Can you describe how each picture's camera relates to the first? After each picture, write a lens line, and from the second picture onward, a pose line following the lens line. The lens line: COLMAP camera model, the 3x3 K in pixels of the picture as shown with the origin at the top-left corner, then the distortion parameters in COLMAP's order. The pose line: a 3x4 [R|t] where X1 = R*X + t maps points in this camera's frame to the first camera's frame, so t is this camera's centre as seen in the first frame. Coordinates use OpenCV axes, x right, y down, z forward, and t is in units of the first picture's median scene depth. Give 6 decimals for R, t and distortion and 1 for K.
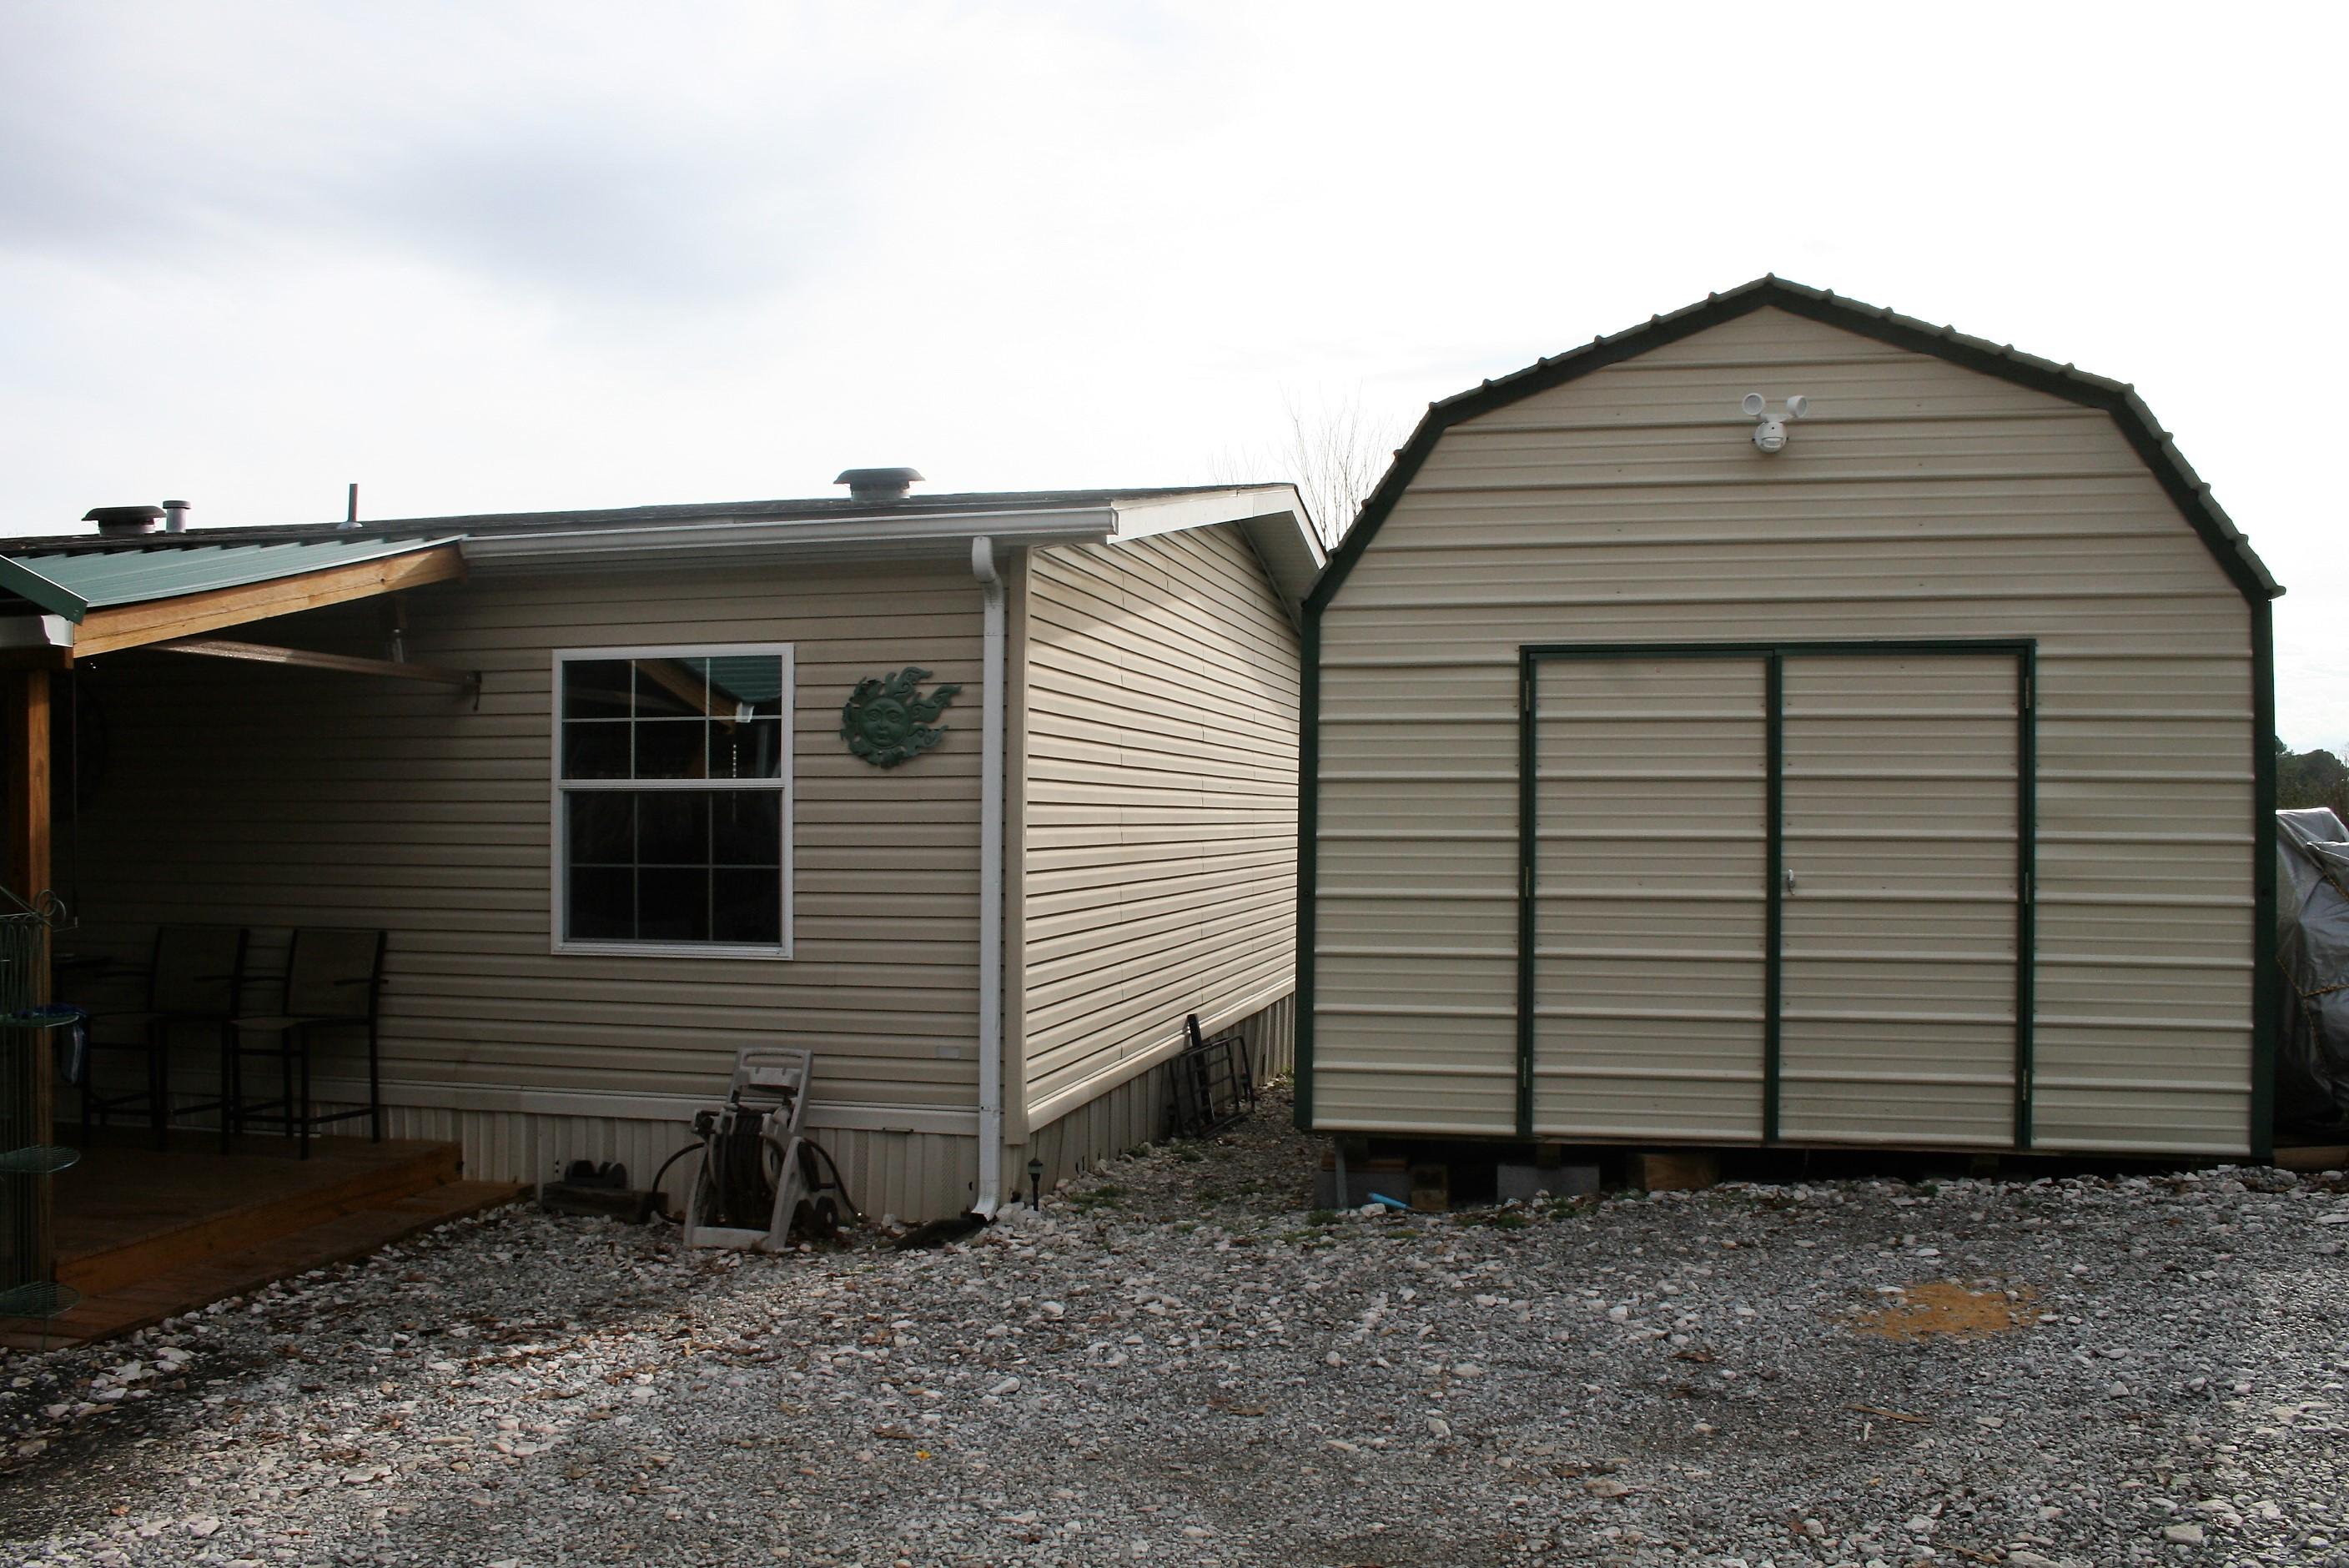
lens RADIAL K [[1966.7, 0, 1167.8], [0, 1966.7, 790.2], [0, 0, 1]] dist [-0.141496, 0.099190]
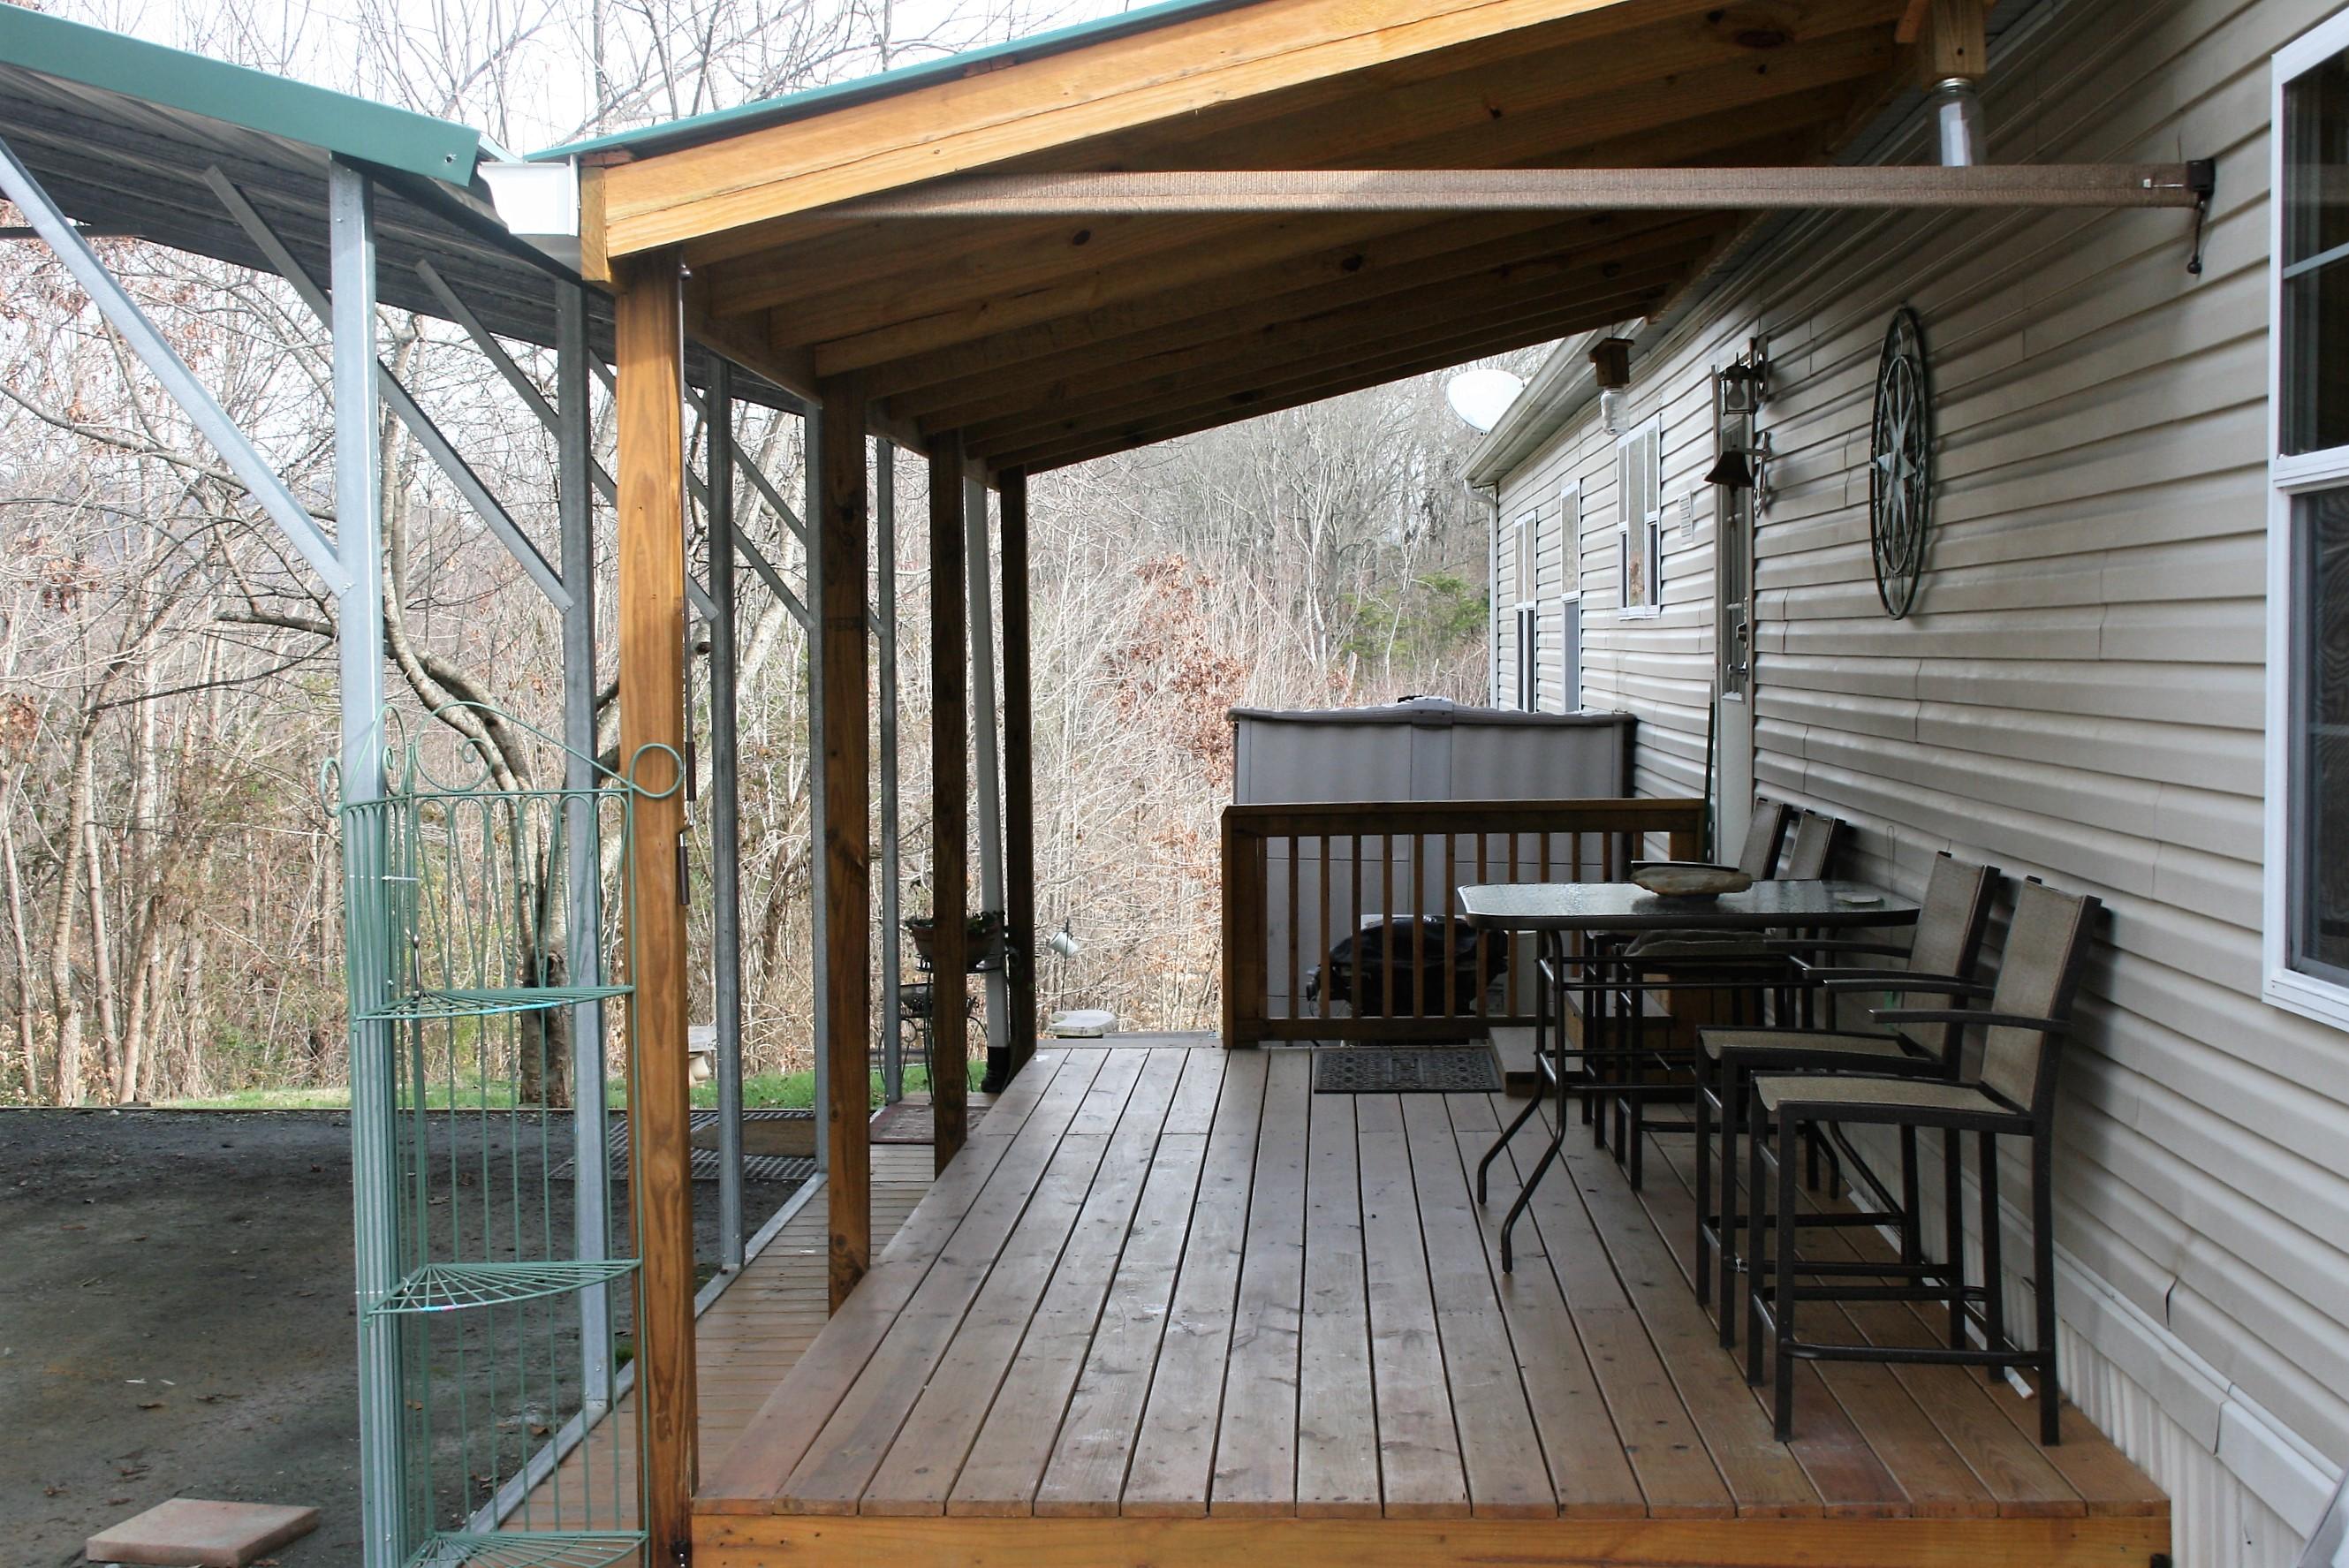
lens RADIAL K [[3018.7, 0, 1160.0], [0, 3018.7, 790.1], [0, 0, 1]] dist [-0.122852, 0.000000]
pose [[0.169479, 0.047211, -0.984402, 0.144083], [0.018703, 0.998518, 0.051108, 0.021641], [0.985356, -0.027073, 0.168345, 0.757563]]
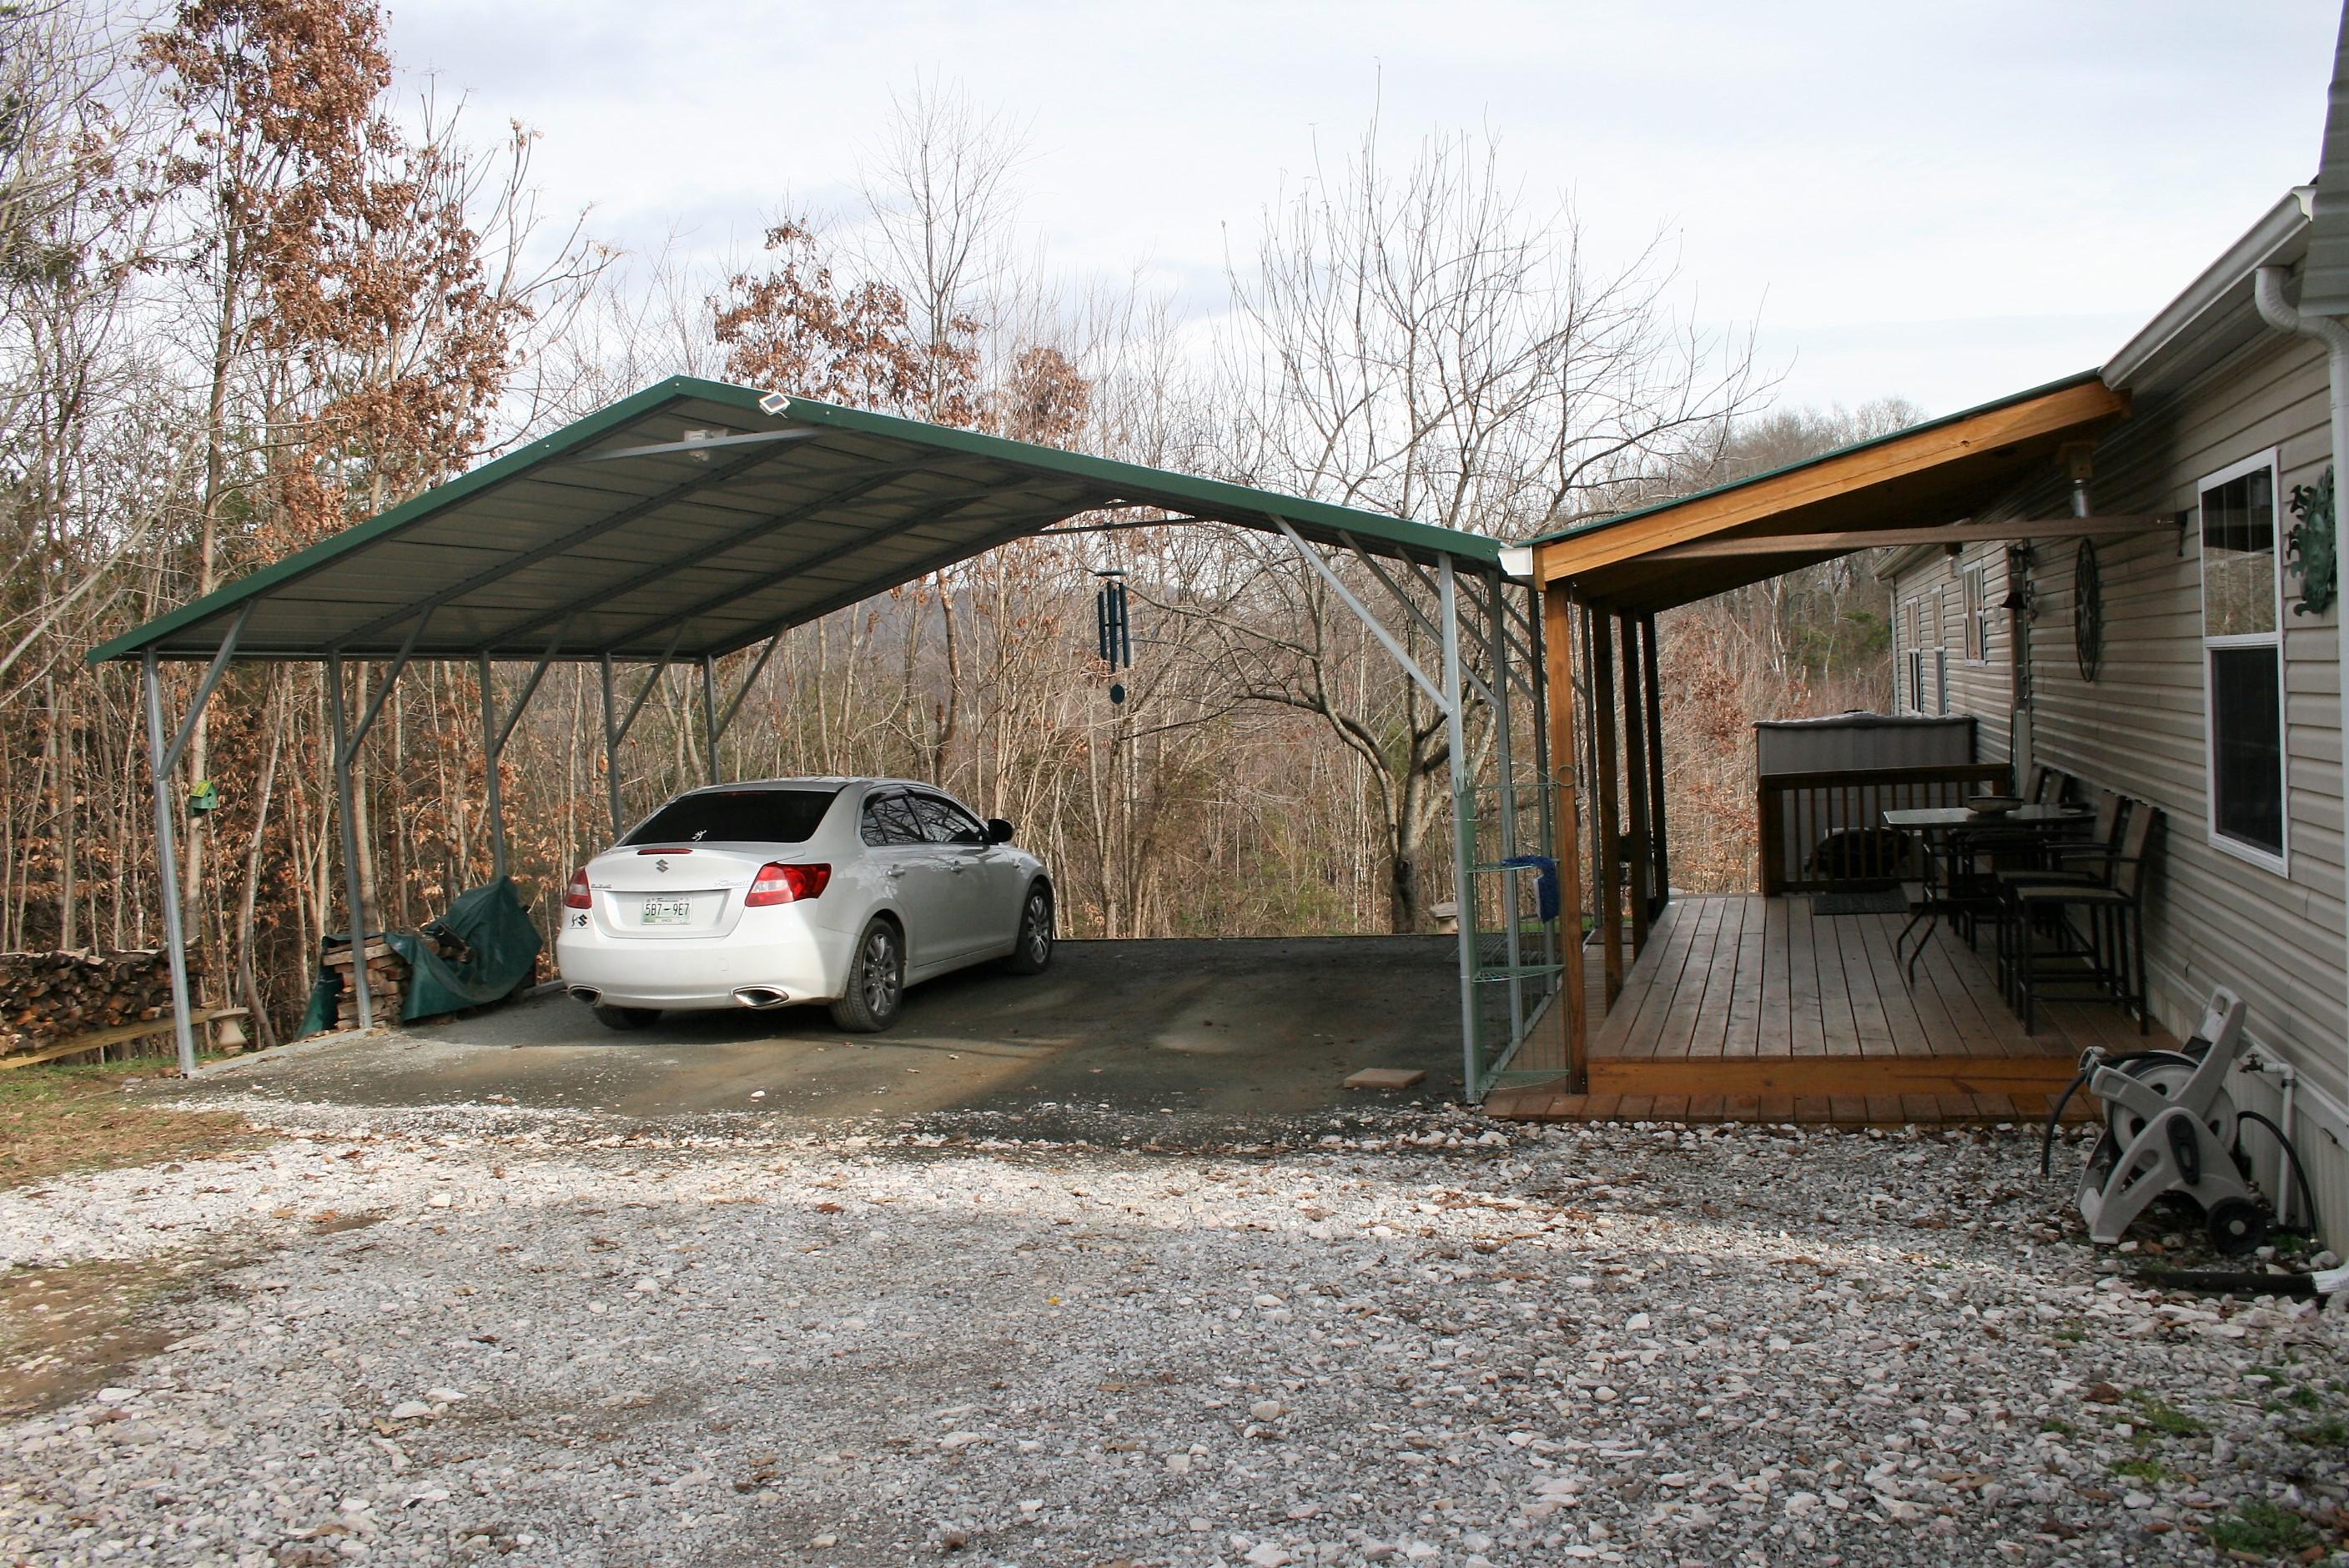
lens RADIAL K [[1966.7, 0, 1191.7], [0, 1966.7, 789.0], [0, 0, 1]] dist [-0.141496, 0.099190]
pose [[-0.068314, 0.057903, -0.995982, 0.551615], [0.066259, 0.996374, 0.053382, -0.012840], [0.995461, -0.062346, -0.071903, 0.641103]]
